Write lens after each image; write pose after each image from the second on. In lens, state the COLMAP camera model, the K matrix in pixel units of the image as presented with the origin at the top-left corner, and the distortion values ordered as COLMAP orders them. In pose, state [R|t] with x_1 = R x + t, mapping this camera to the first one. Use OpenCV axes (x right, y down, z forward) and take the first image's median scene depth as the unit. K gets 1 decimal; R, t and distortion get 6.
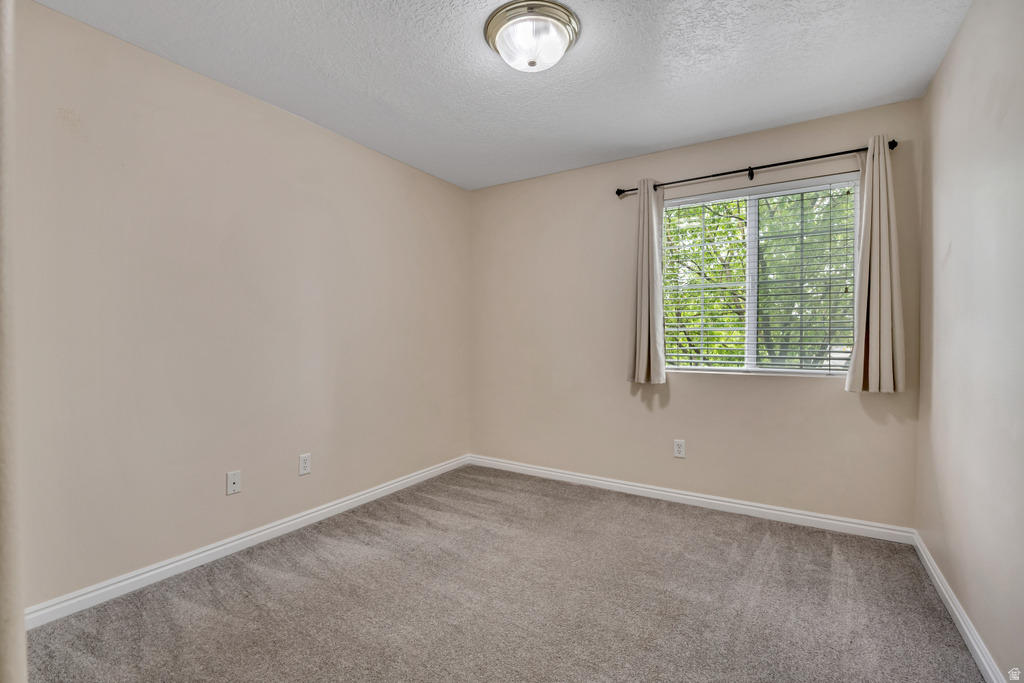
lens RADIAL K [[459.0, 0, 508.1], [0, 459.0, 337.9], [0, 0, 1]] dist [-0.002965, 0.000821]
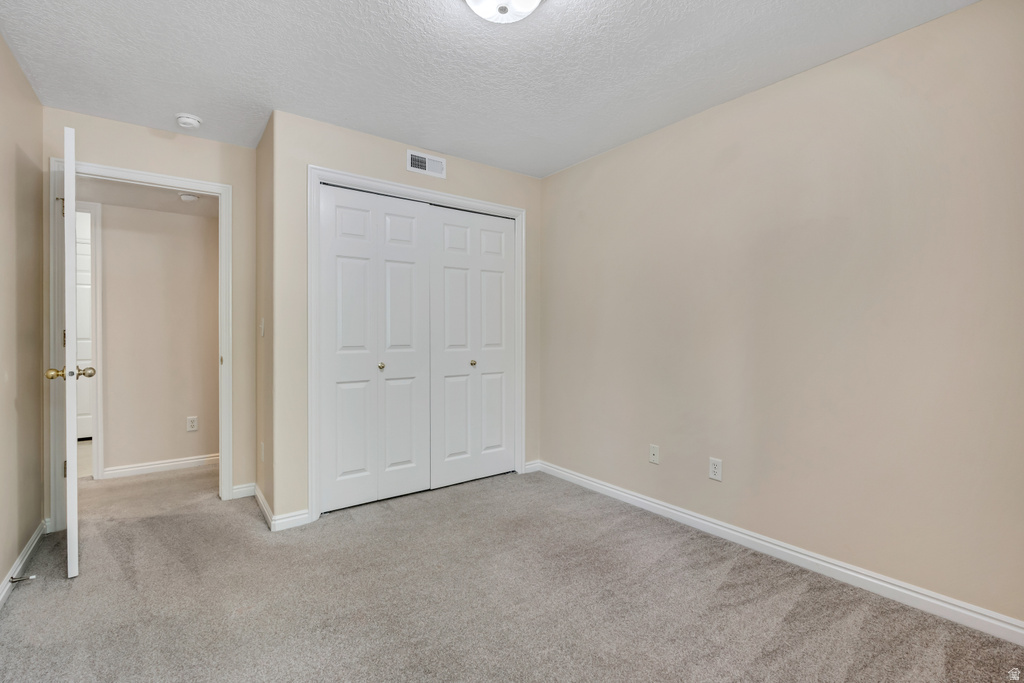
lens RADIAL K [[459.0, 0, 509.5], [0, 459.0, 334.4], [0, 0, 1]] dist [-0.002965, 0.000821]
pose [[-0.342653, -0.001381, -0.939461, 0.573220], [-0.007699, 0.999969, 0.001338, 0.004690], [0.939430, 0.007692, -0.342653, 0.919140]]
